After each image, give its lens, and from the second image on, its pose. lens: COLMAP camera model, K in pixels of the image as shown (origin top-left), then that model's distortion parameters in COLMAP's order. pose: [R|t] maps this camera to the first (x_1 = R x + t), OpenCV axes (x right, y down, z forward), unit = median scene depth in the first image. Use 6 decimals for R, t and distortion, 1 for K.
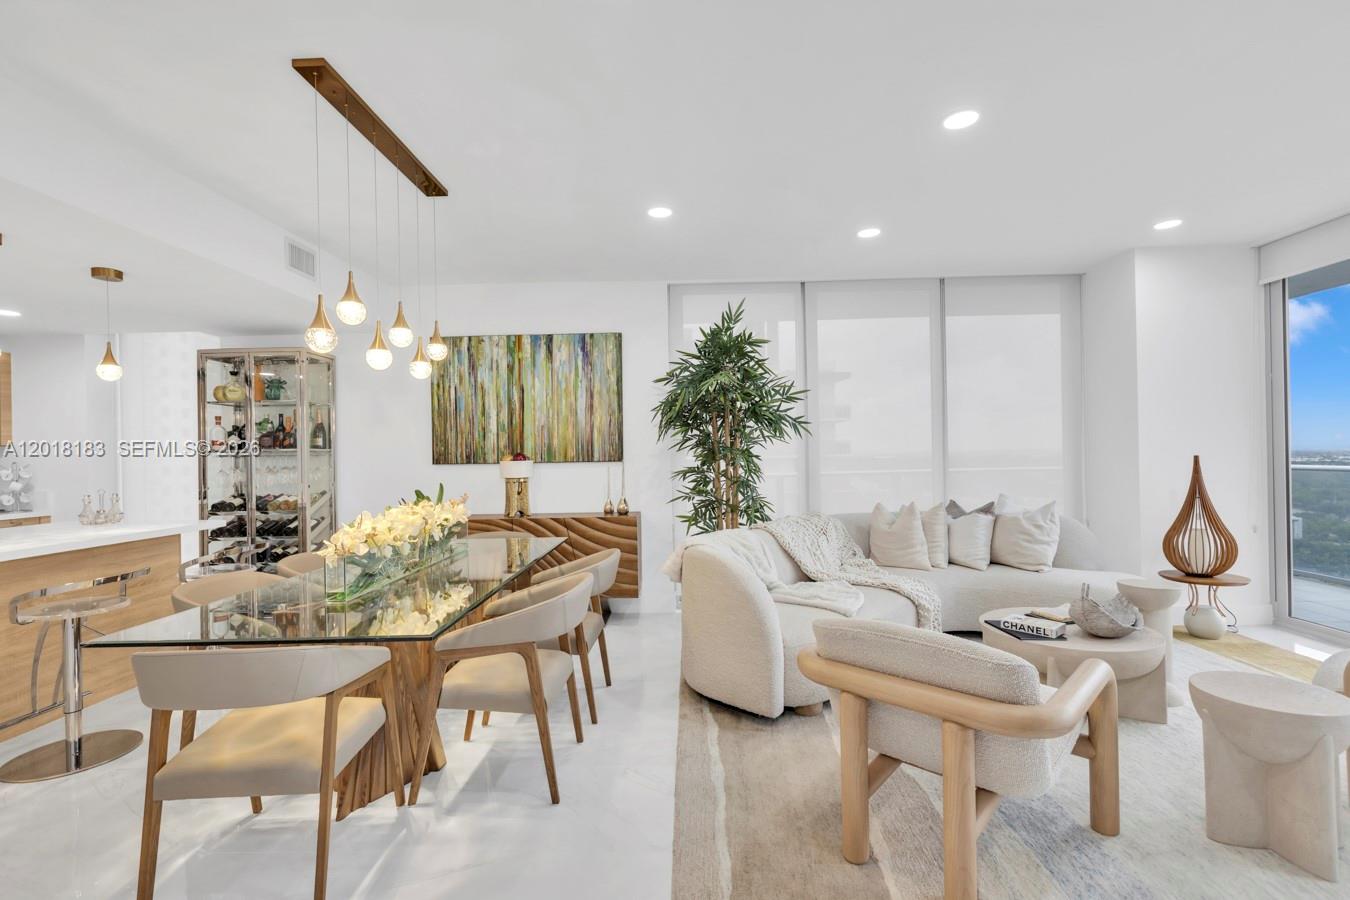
lens RADIAL K [[604.7, 0, 675.3], [0, 604.7, 452.3], [0, 0, 1]] dist [0.000925, 0.000408]
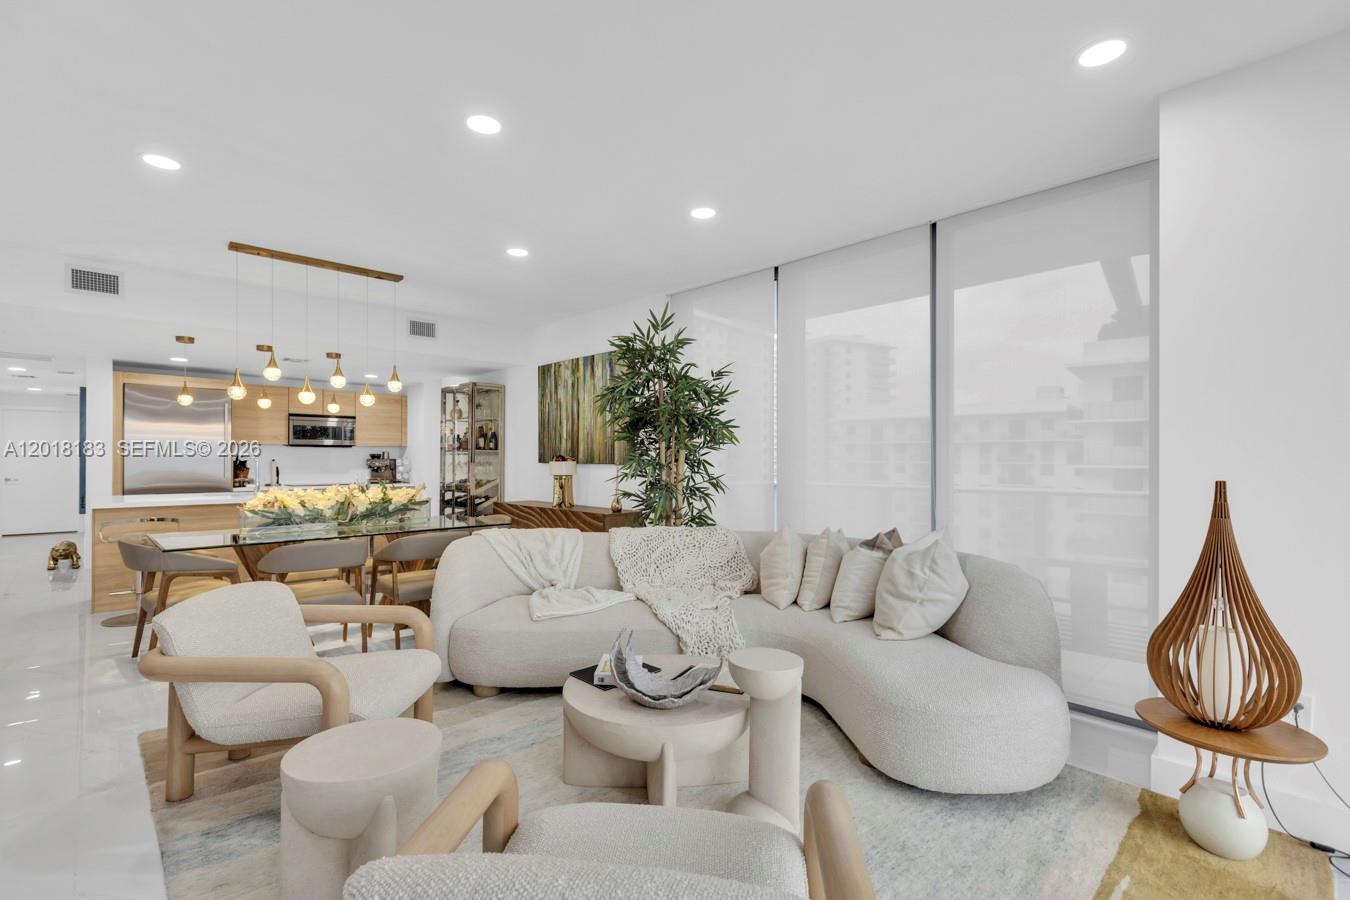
lens RADIAL K [[604.7, 0, 674.0], [0, 604.7, 457.9], [0, 0, 1]] dist [0.000925, 0.000408]
pose [[0.709822, 0.019264, -0.704118, 0.766501], [-0.013434, 0.999814, 0.013812, -0.013138], [0.704253, -0.000345, 0.709949, 0.282863]]
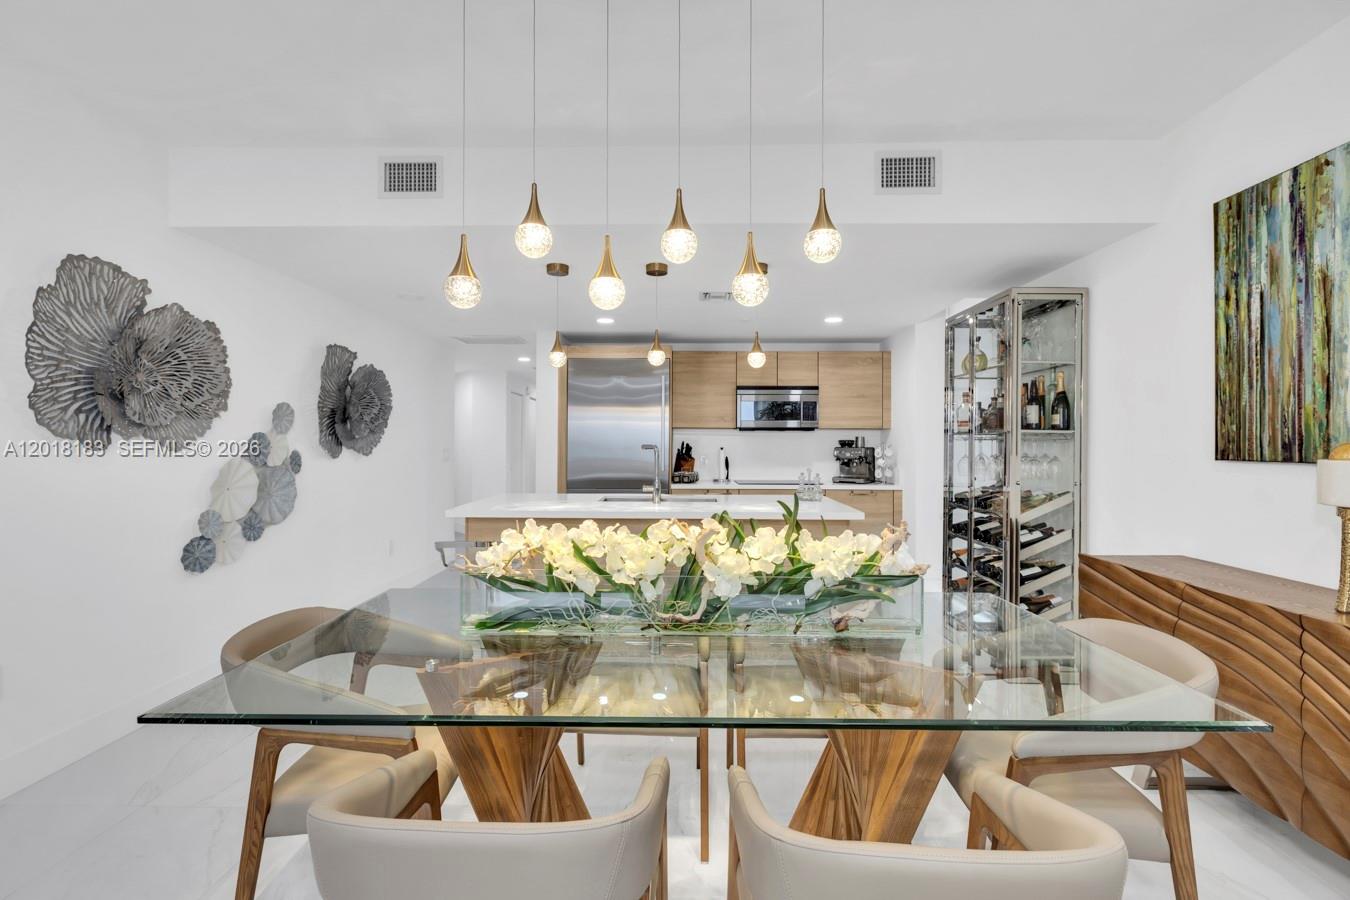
lens RADIAL K [[604.7, 0, 672.6], [0, 604.7, 441.5], [0, 0, 1]] dist [0.000925, 0.000408]
pose [[0.006463, 0.014184, -0.999879, 0.095483], [-0.001007, 0.999899, 0.014178, -0.001780], [0.999979, 0.000915, 0.006477, 0.574552]]
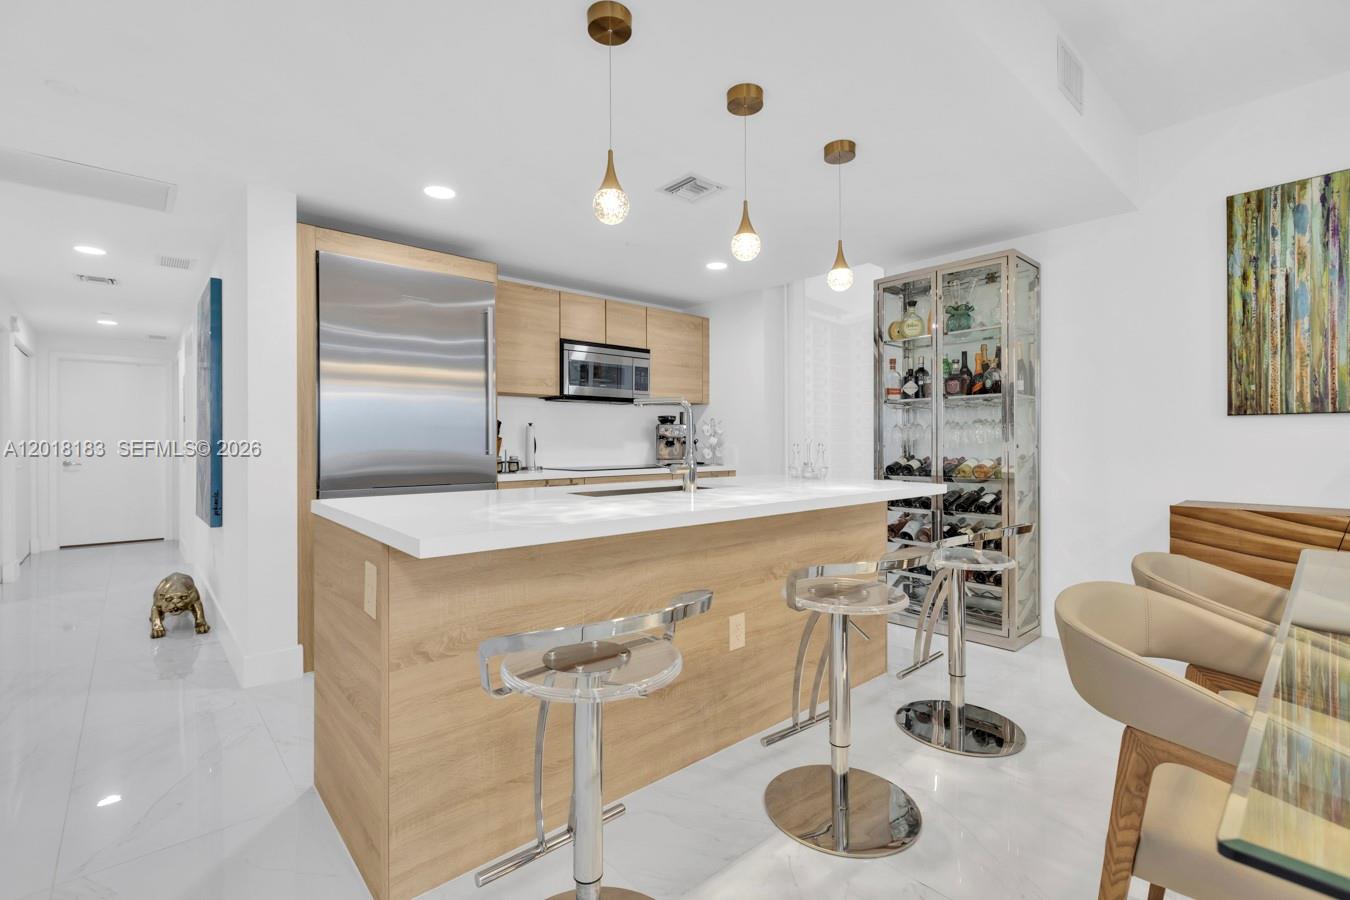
lens RADIAL K [[604.7, 0, 674.3], [0, 604.7, 441.3], [0, 0, 1]] dist [0.000925, 0.000408]
pose [[0.682731, 0.014914, -0.730517, -0.352724], [-0.007498, 0.999882, 0.013406, 0.042905], [0.730631, -0.003676, 0.682762, 0.219064]]
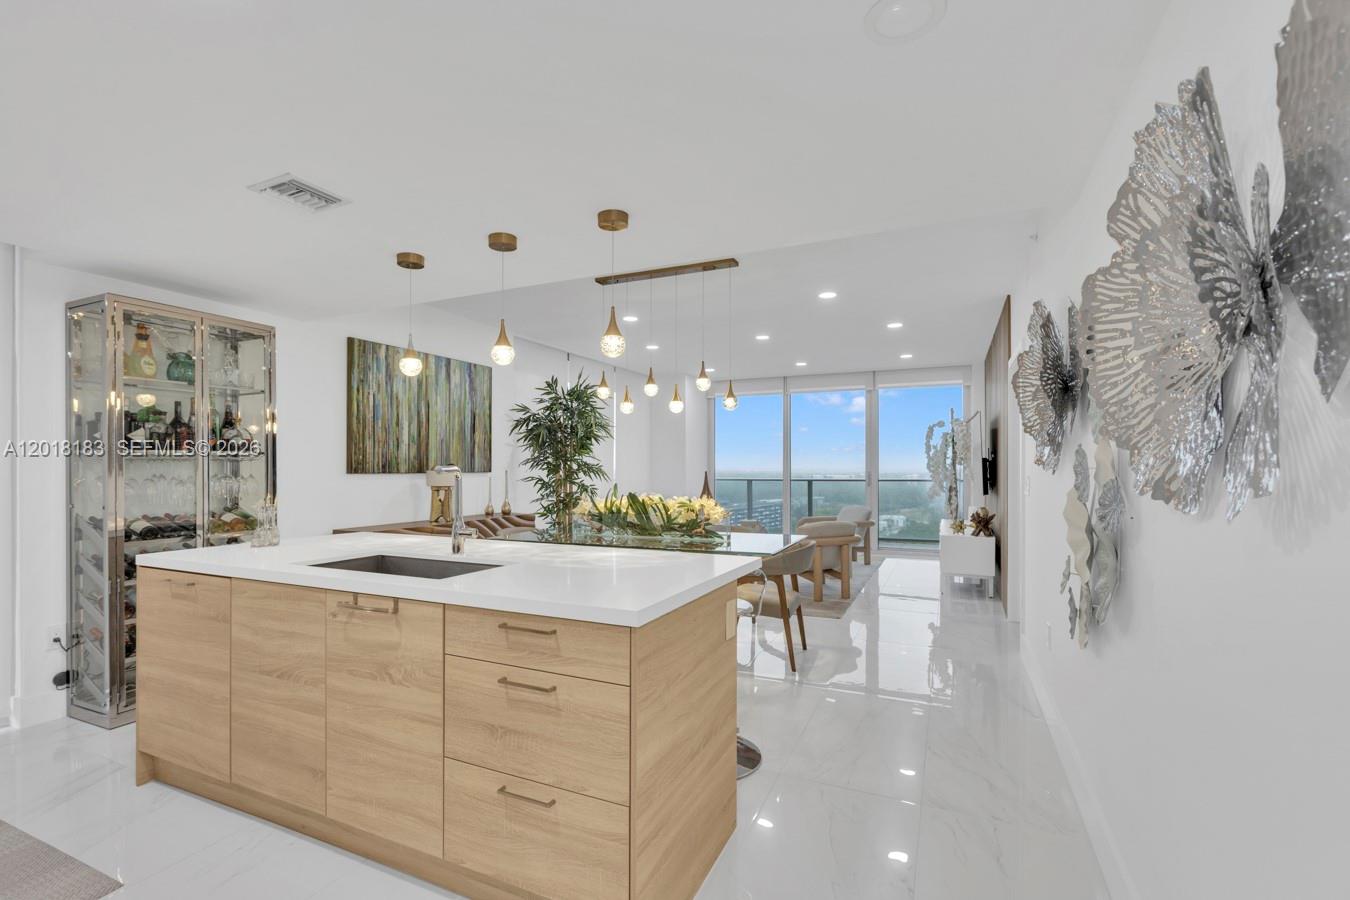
lens RADIAL K [[604.7, 0, 669.8], [0, 604.7, 461.7], [0, 0, 1]] dist [0.000925, 0.000408]
pose [[0.402178, 0.024813, 0.915225, -1.101089], [-0.007412, 0.999688, -0.023846, 0.021141], [-0.915532, 0.002807, 0.402236, 0.180285]]
